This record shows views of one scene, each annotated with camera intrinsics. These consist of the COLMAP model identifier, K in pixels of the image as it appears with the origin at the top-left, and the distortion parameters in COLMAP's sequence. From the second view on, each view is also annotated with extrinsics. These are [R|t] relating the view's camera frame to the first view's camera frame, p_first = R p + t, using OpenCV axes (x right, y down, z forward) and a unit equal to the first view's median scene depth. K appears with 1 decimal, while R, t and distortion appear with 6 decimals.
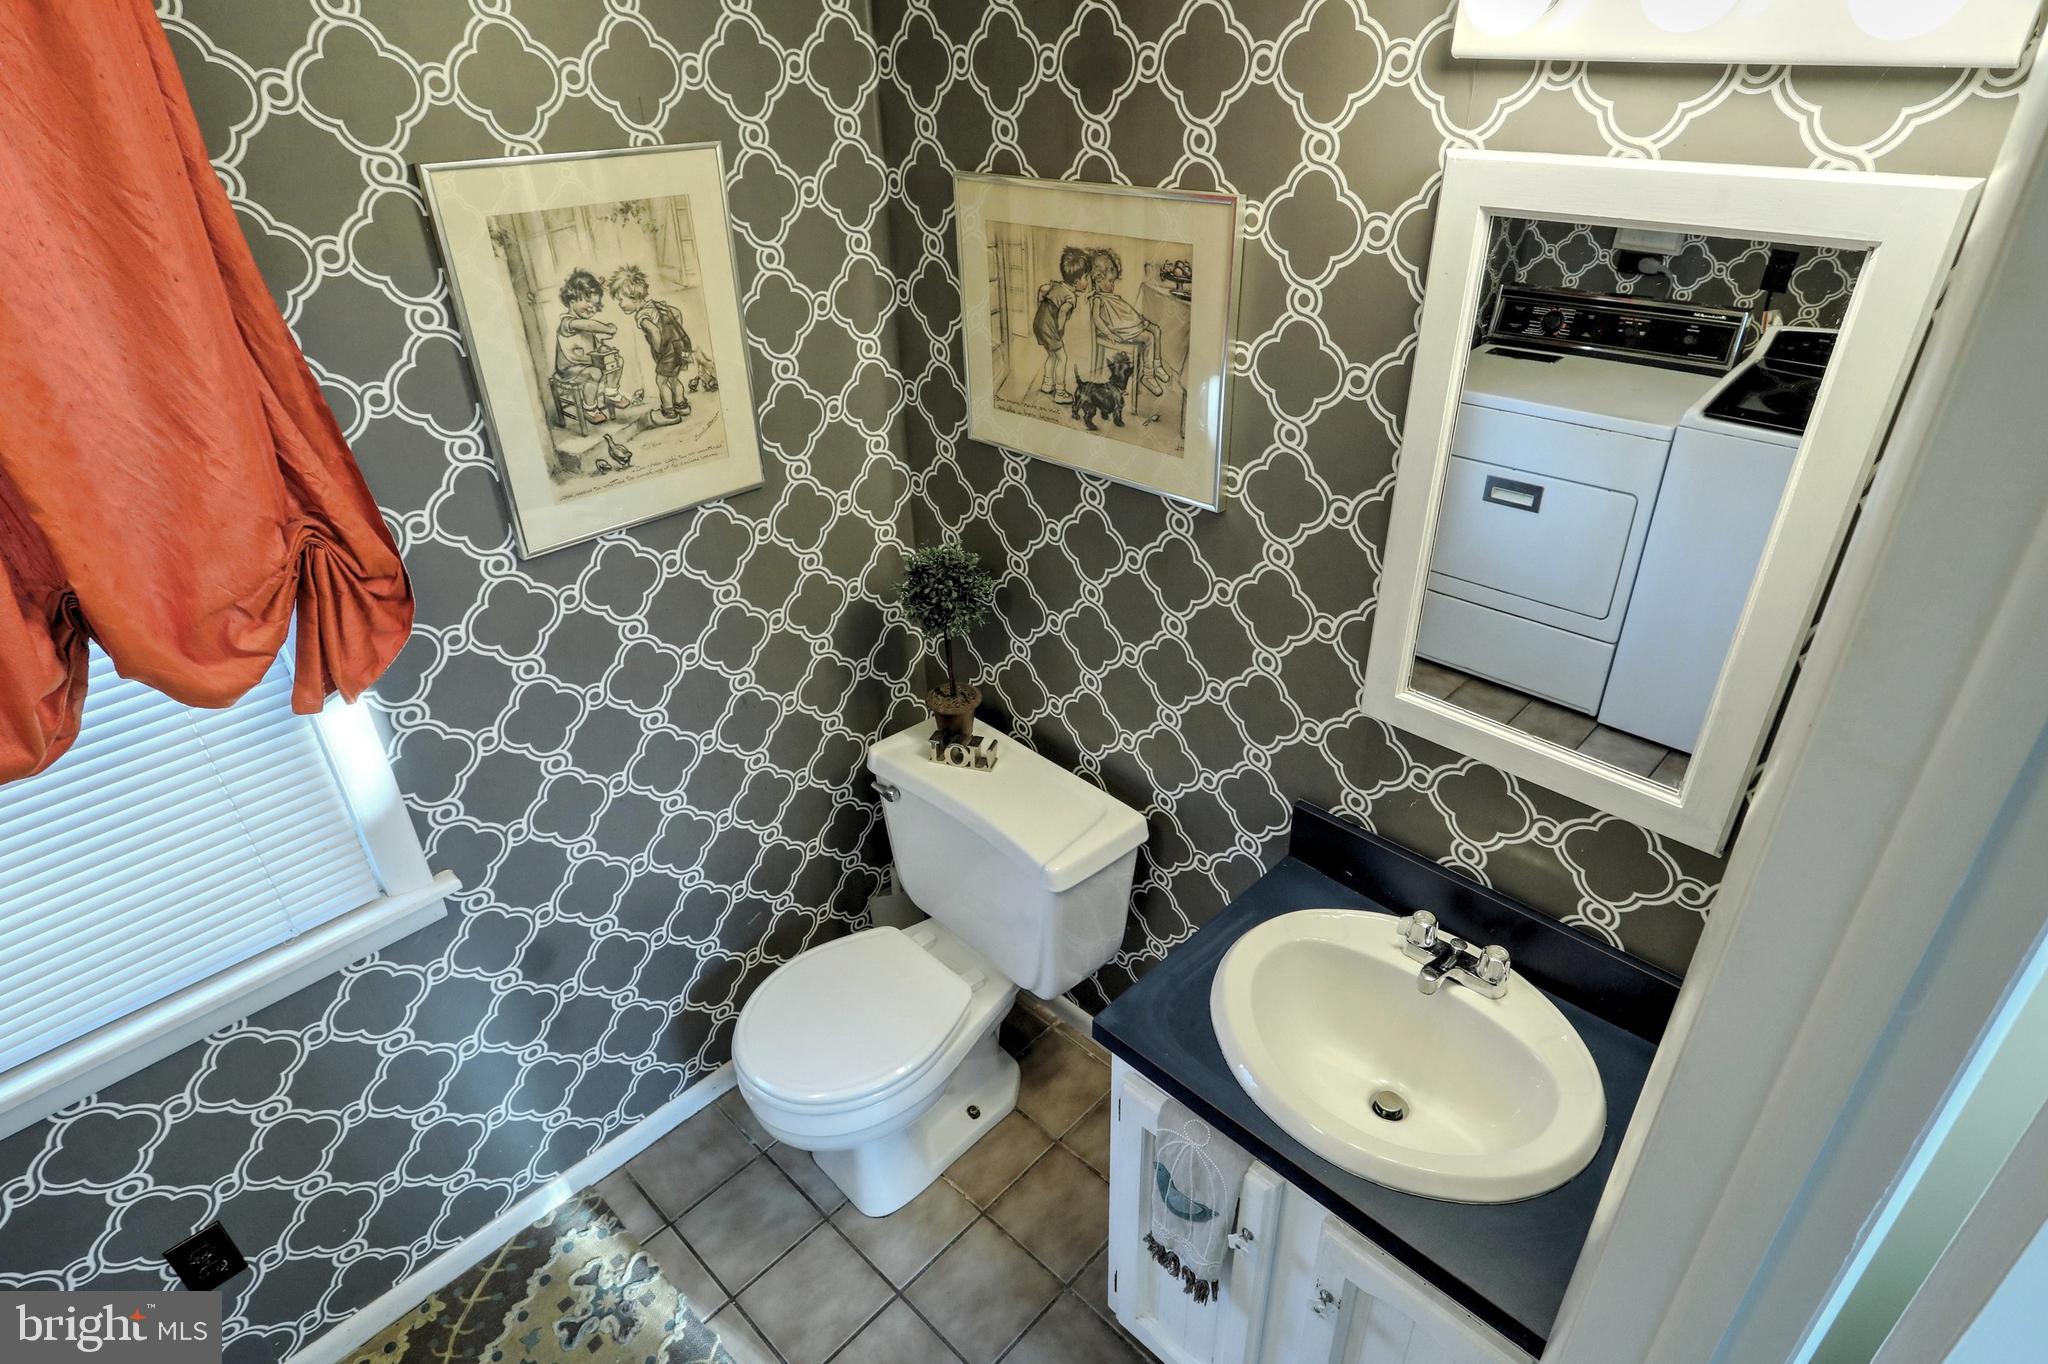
lens RADIAL K [[1134.0, 0, 1024.0], [0, 1134.0, 682.0], [0, 0, 1]] dist [-0.000438, 0.001667]
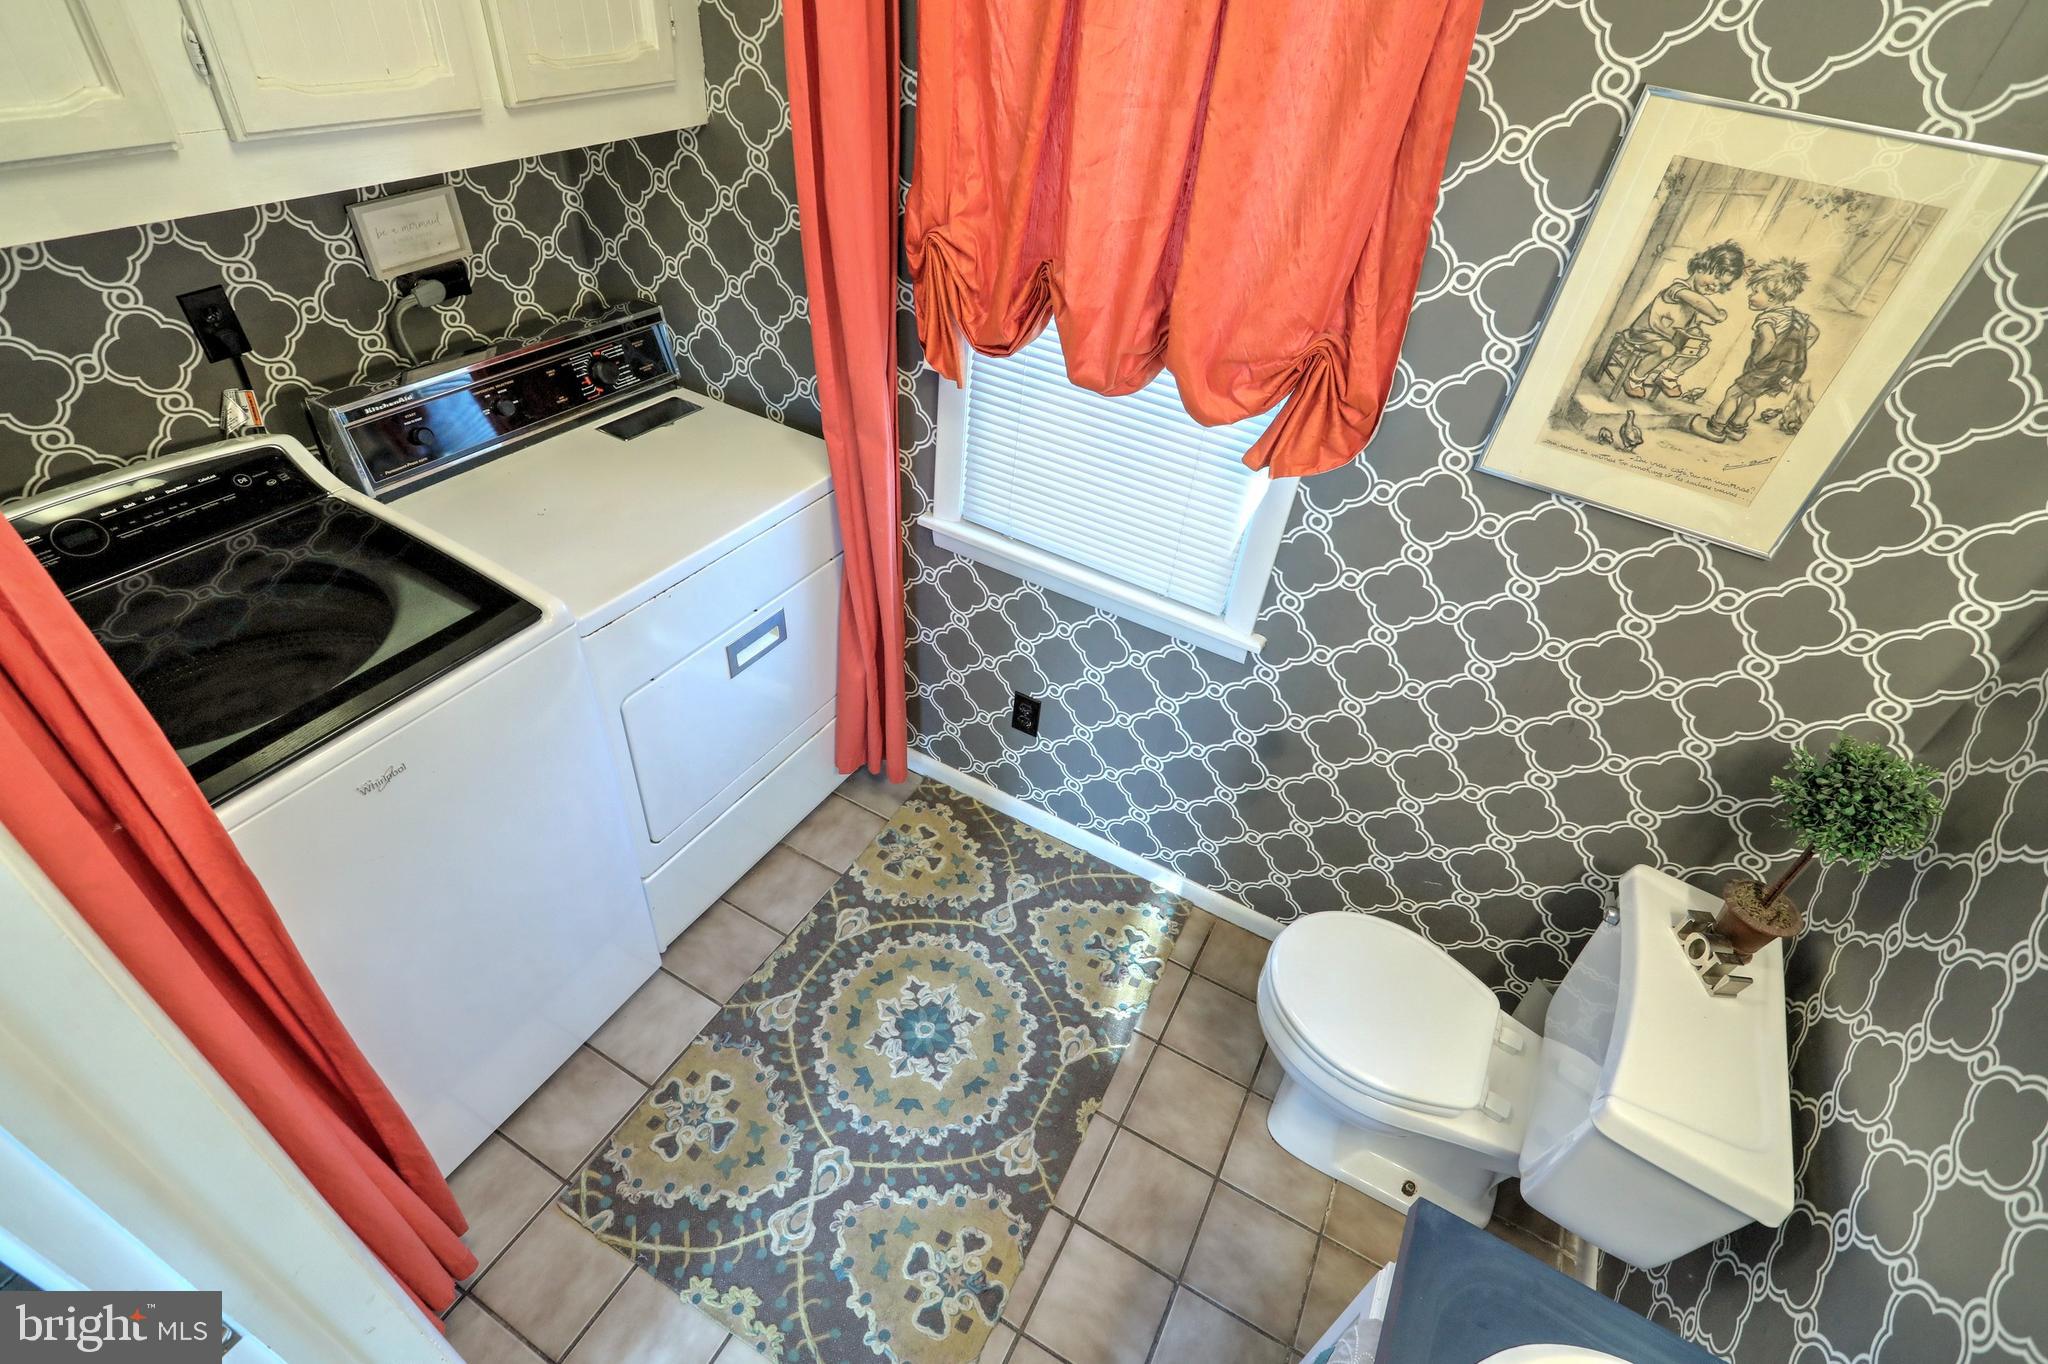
lens RADIAL K [[986.1, 0, 1024.0], [0, 986.1, 682.0], [0, 0, 1]] dist [0.000504, 0.001467]
pose [[0.259747, 0.651131, -0.713134, 0.230124], [-0.572830, 0.698415, 0.429048, -0.113506], [0.777430, 0.297061, 0.554398, 0.189547]]
